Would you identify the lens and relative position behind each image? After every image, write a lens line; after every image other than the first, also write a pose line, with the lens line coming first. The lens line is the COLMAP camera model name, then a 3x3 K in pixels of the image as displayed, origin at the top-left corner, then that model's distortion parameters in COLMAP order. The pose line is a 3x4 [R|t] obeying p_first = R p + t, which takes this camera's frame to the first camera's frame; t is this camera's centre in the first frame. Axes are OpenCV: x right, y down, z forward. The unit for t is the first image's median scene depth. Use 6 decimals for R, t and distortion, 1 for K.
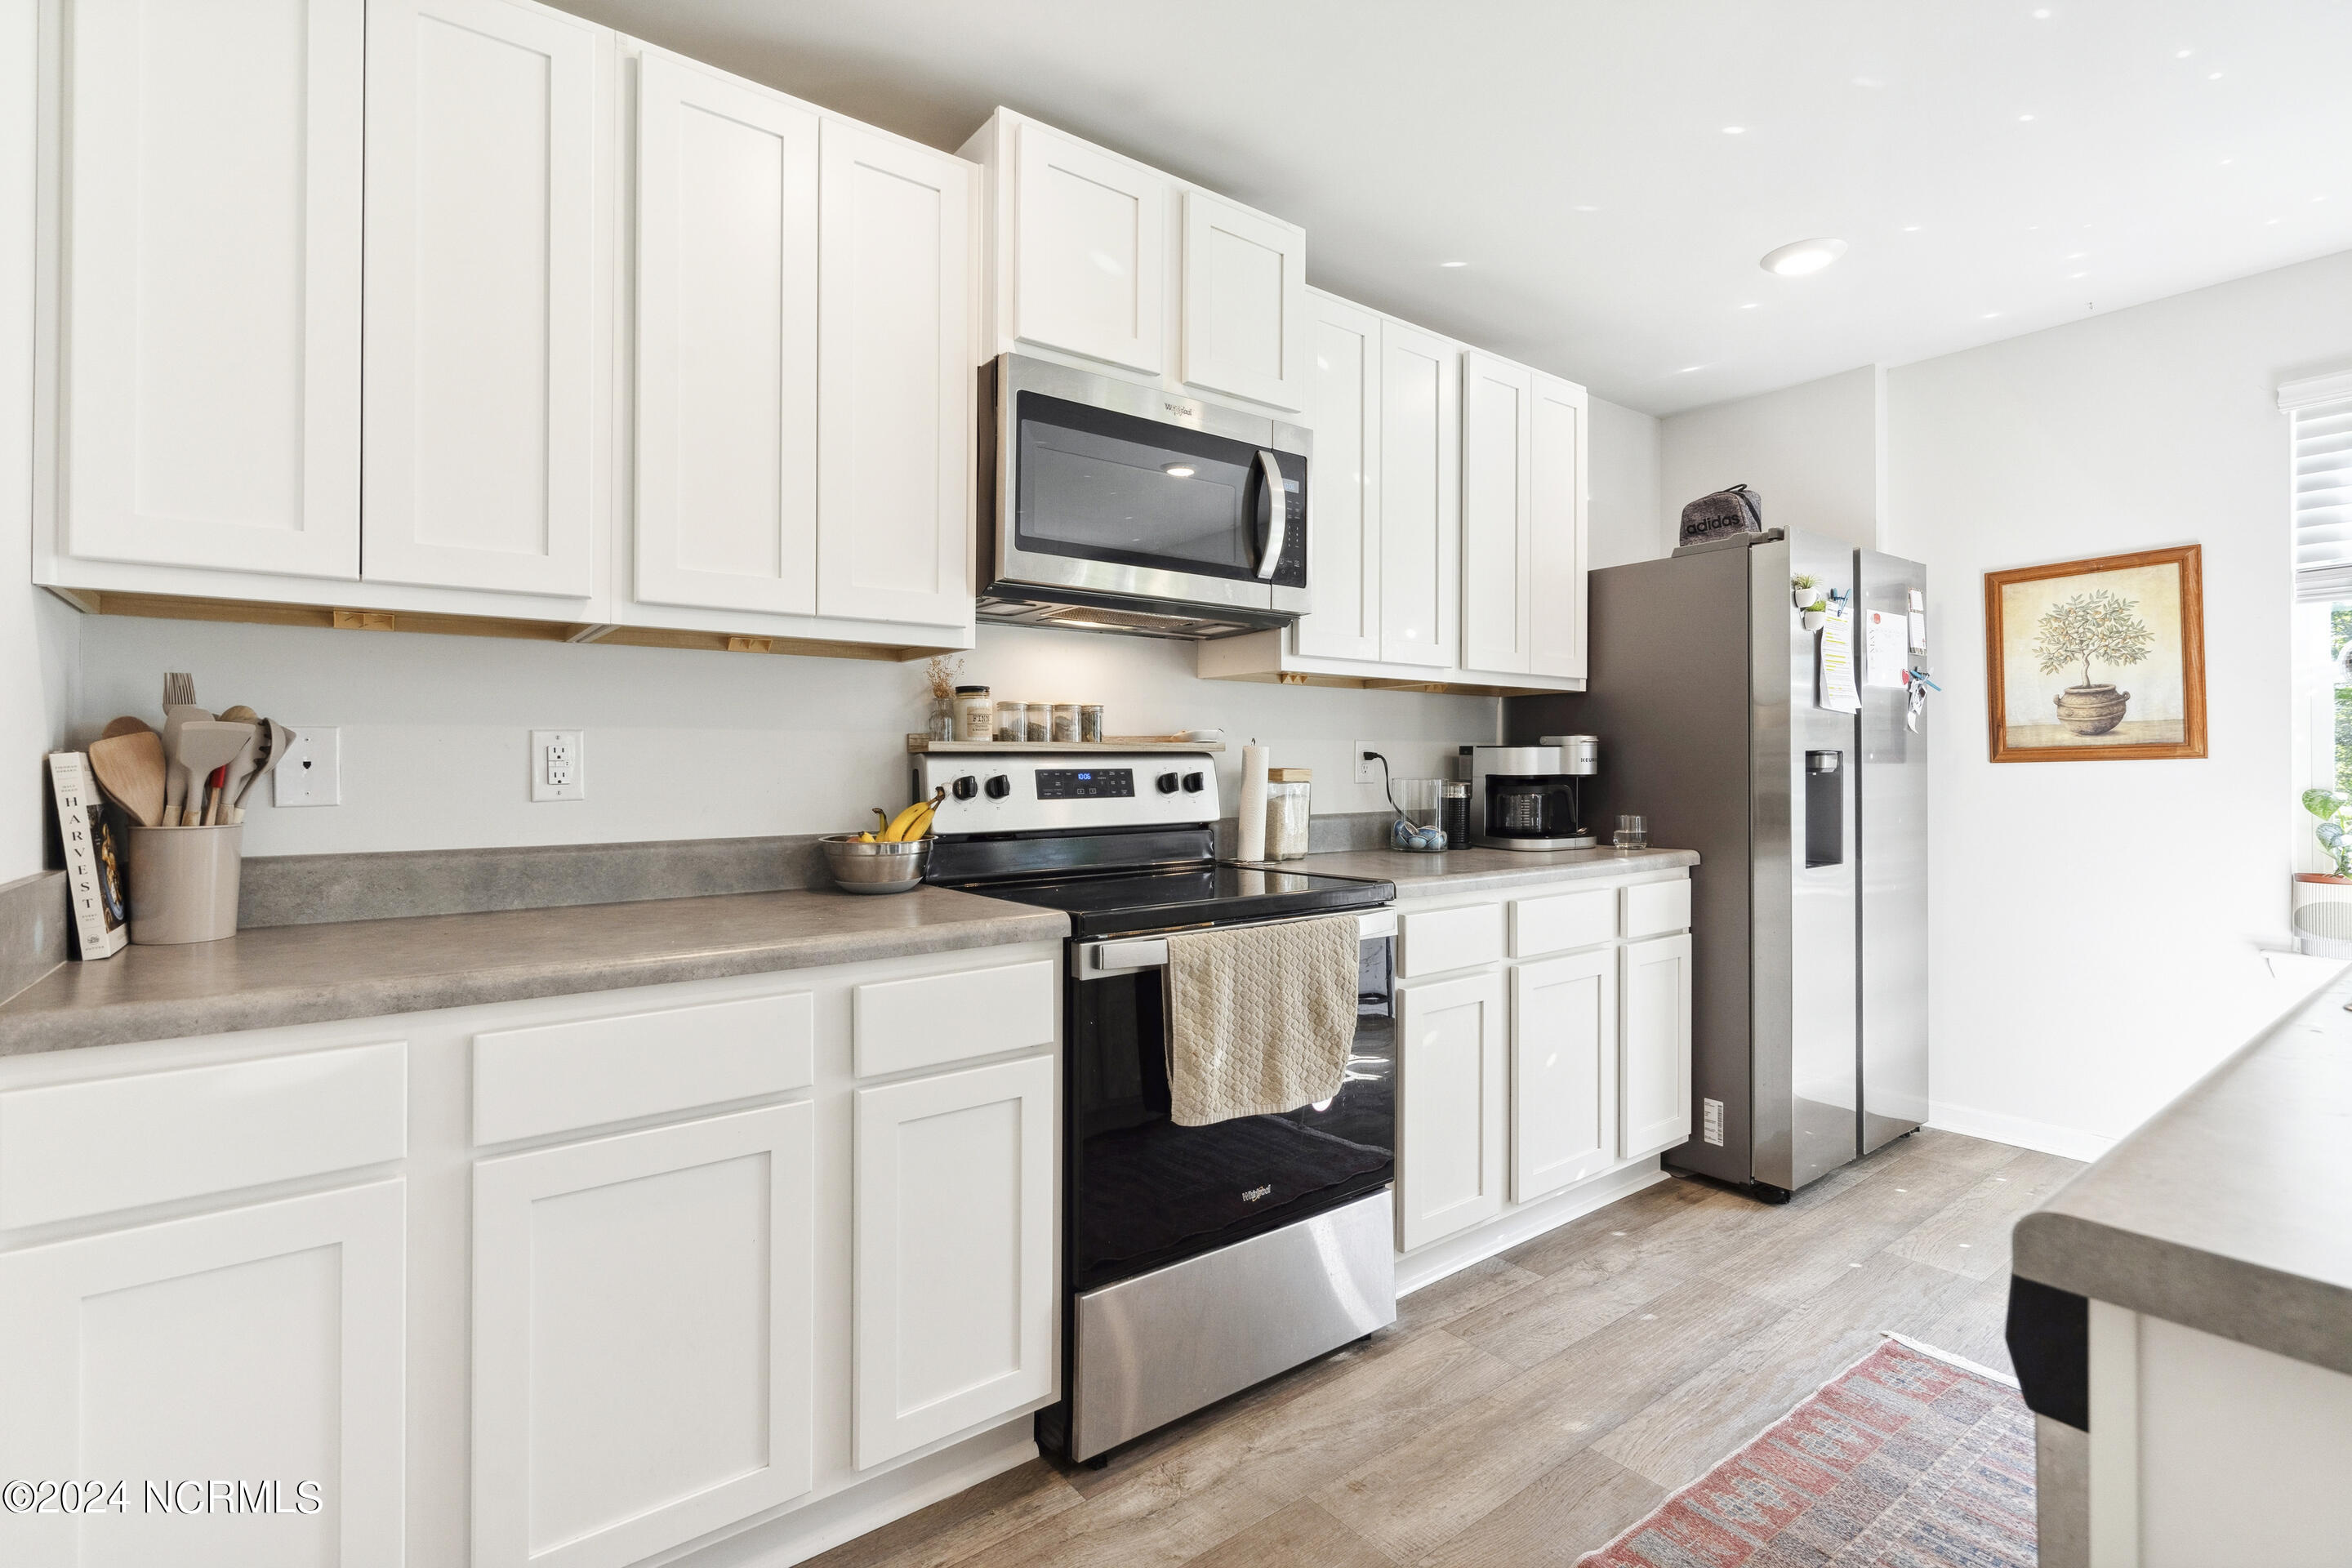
lens RADIAL K [[1070.2, 0, 1171.2], [0, 1070.2, 772.2], [0, 0, 1]] dist [-0.002241, 0.000636]
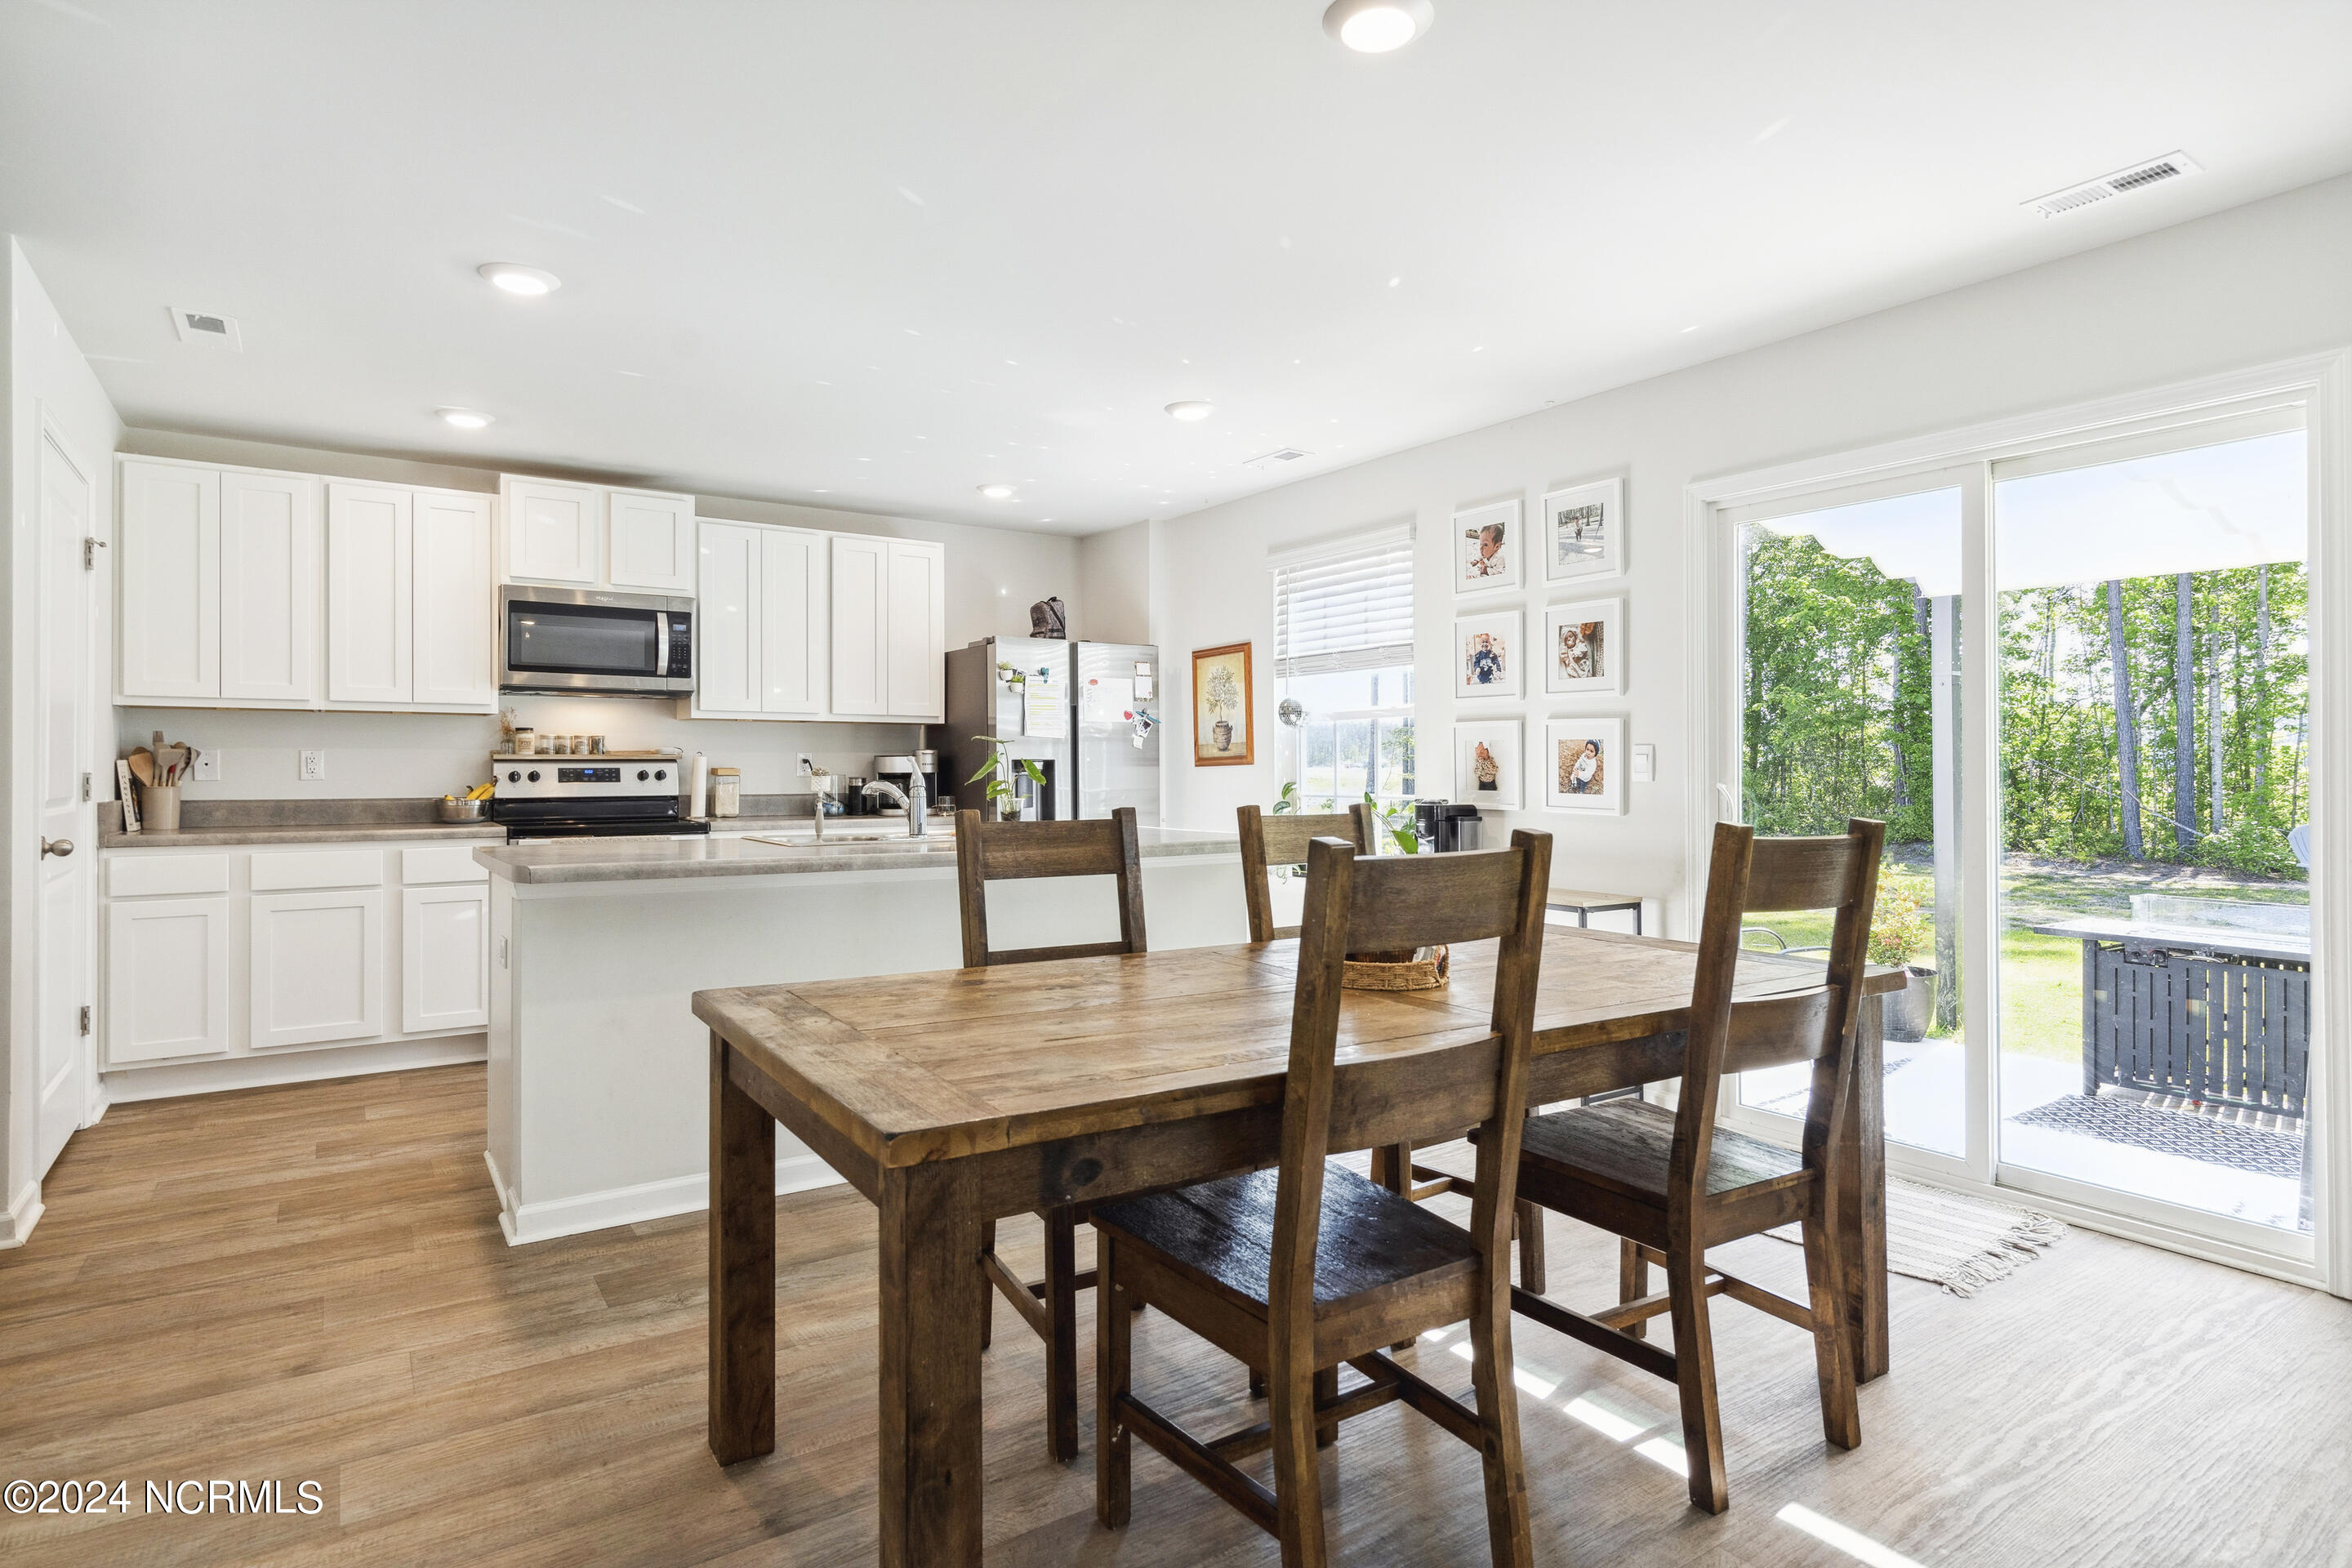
lens RADIAL K [[1236.6, 0, 1167.1], [0, 1236.6, 789.2], [0, 0, 1]] dist [0.000786, -0.000362]
pose [[0.997769, 0.004937, -0.066579, 1.191688], [-0.004192, 0.999927, 0.011321, 0.006401], [0.066630, -0.011016, 0.997717, -1.273893]]
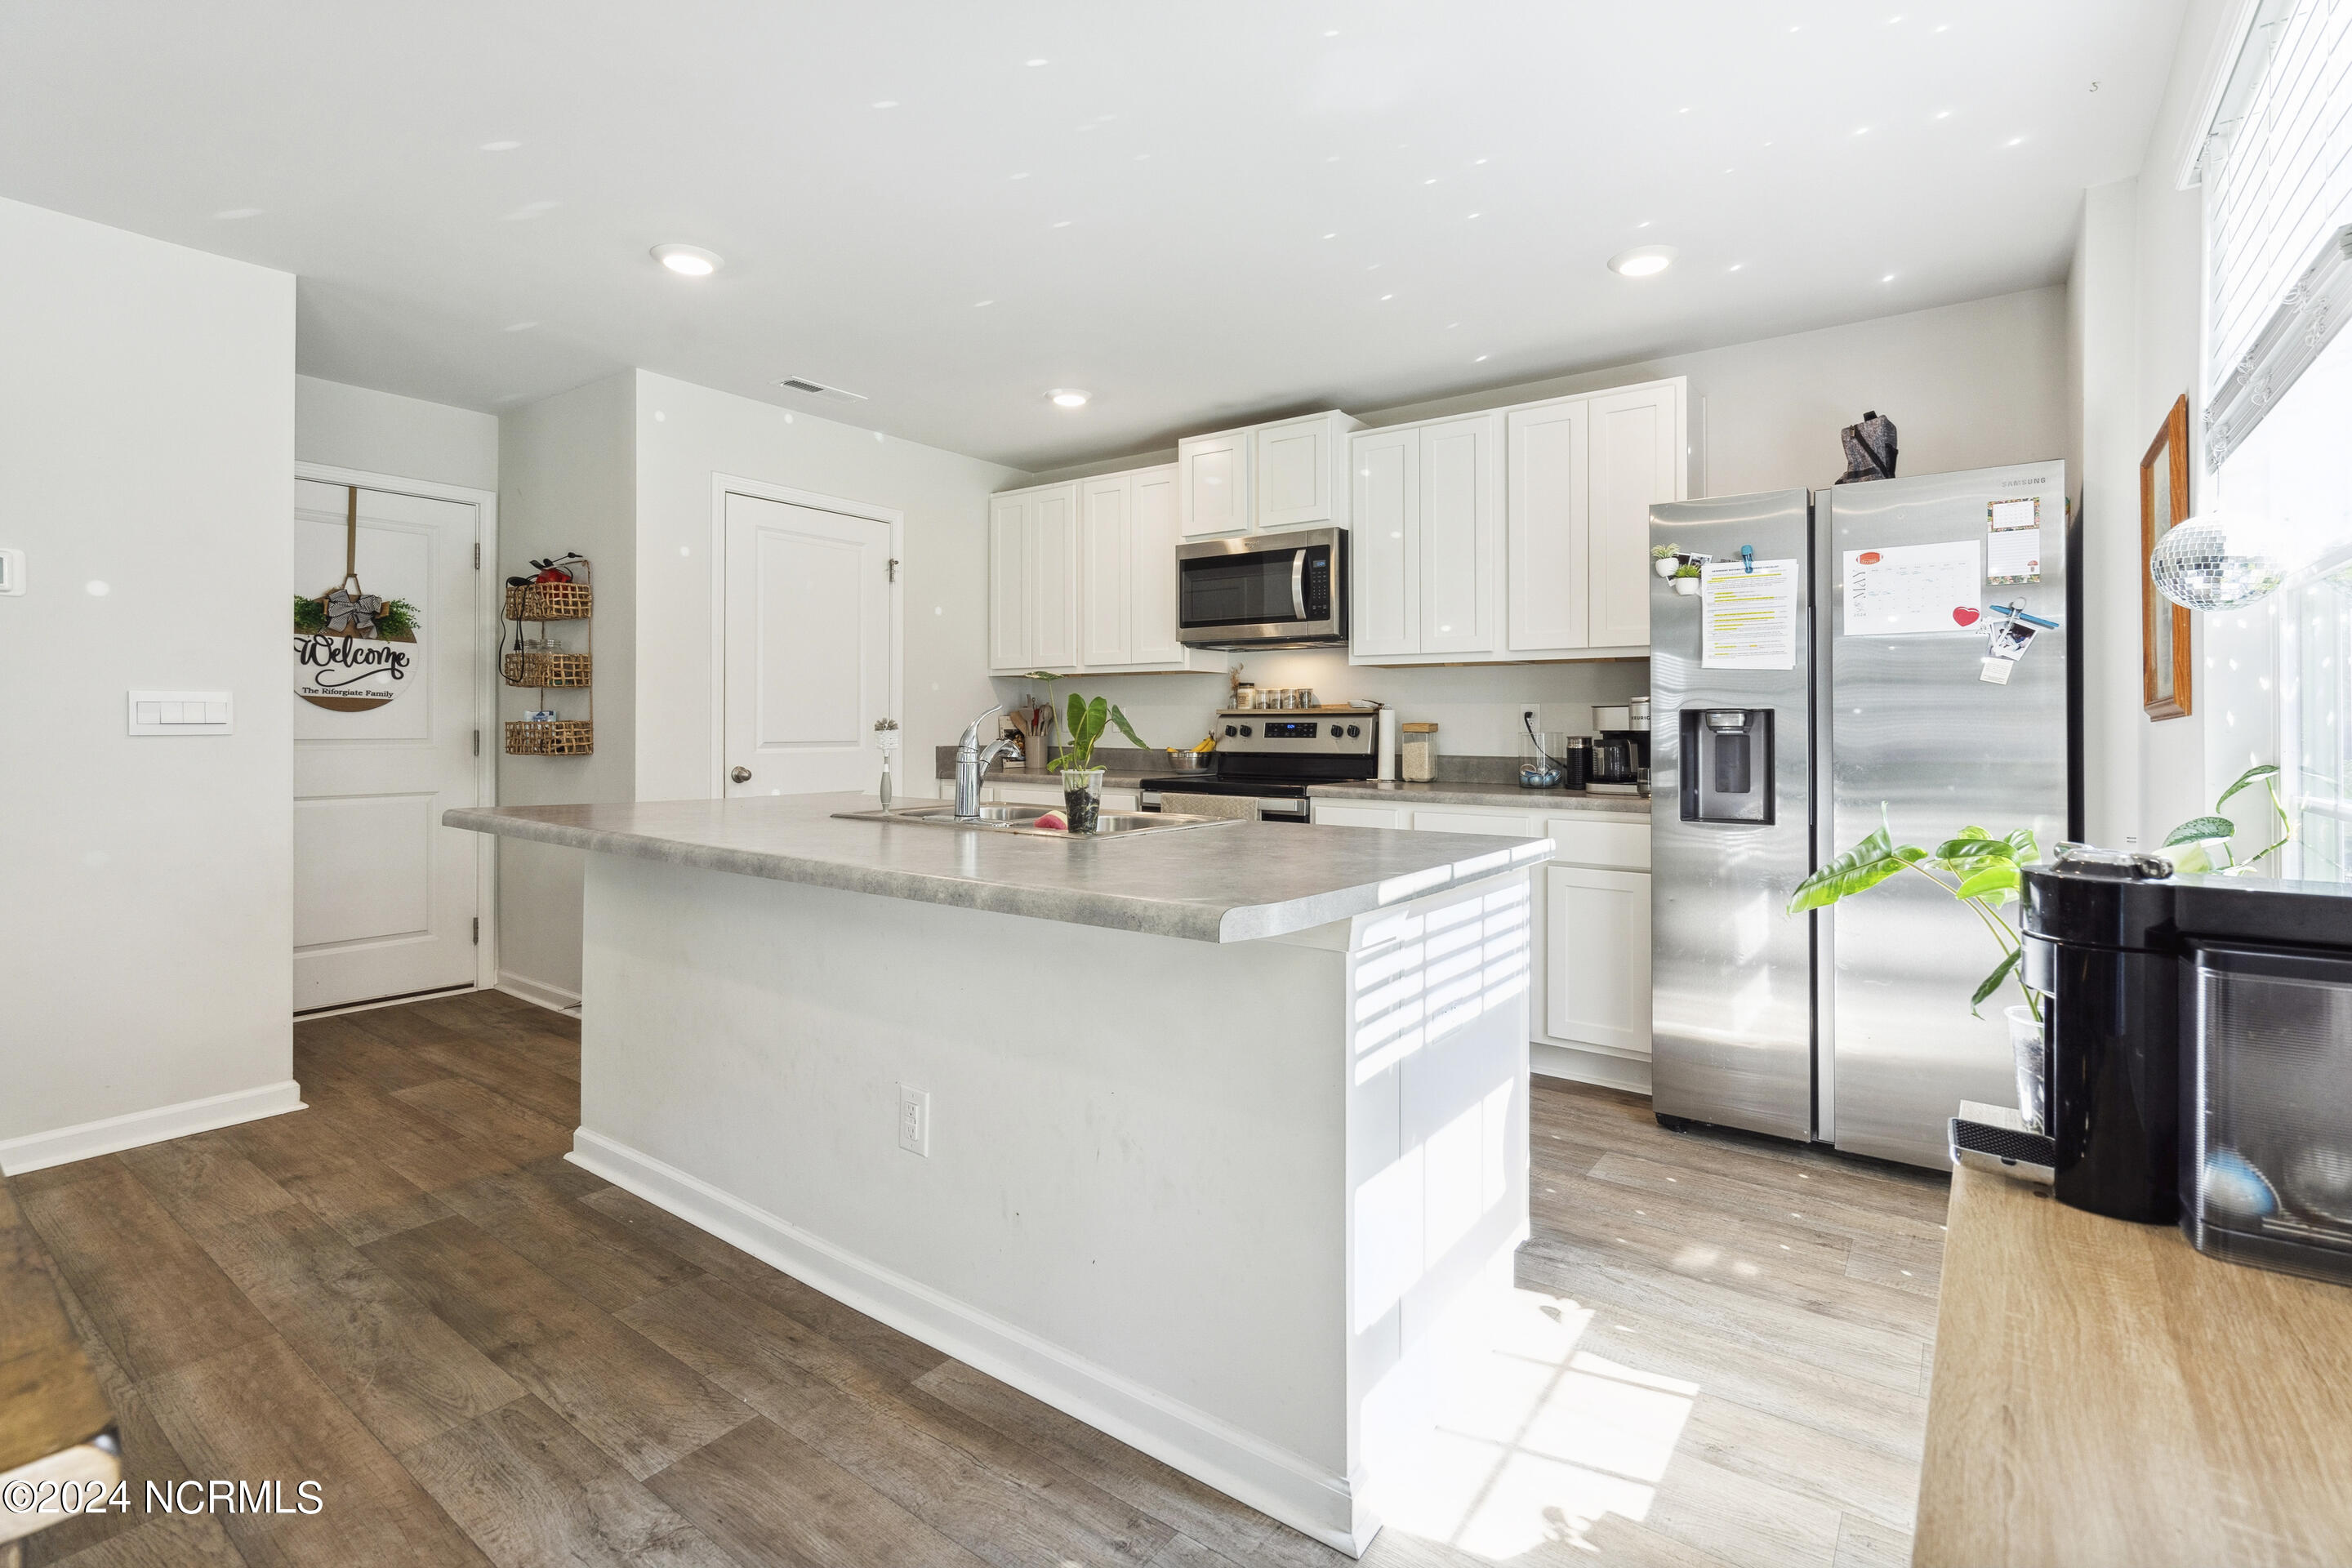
lens RADIAL K [[1070.2, 0, 1171.2], [0, 1070.2, 772.2], [0, 0, 1]] dist [-0.002241, 0.000636]
pose [[0.285171, 0.050387, -0.957151, 1.768192], [-0.007552, 0.998704, 0.050324, -0.009695], [0.958447, -0.007122, 0.285182, 0.256540]]
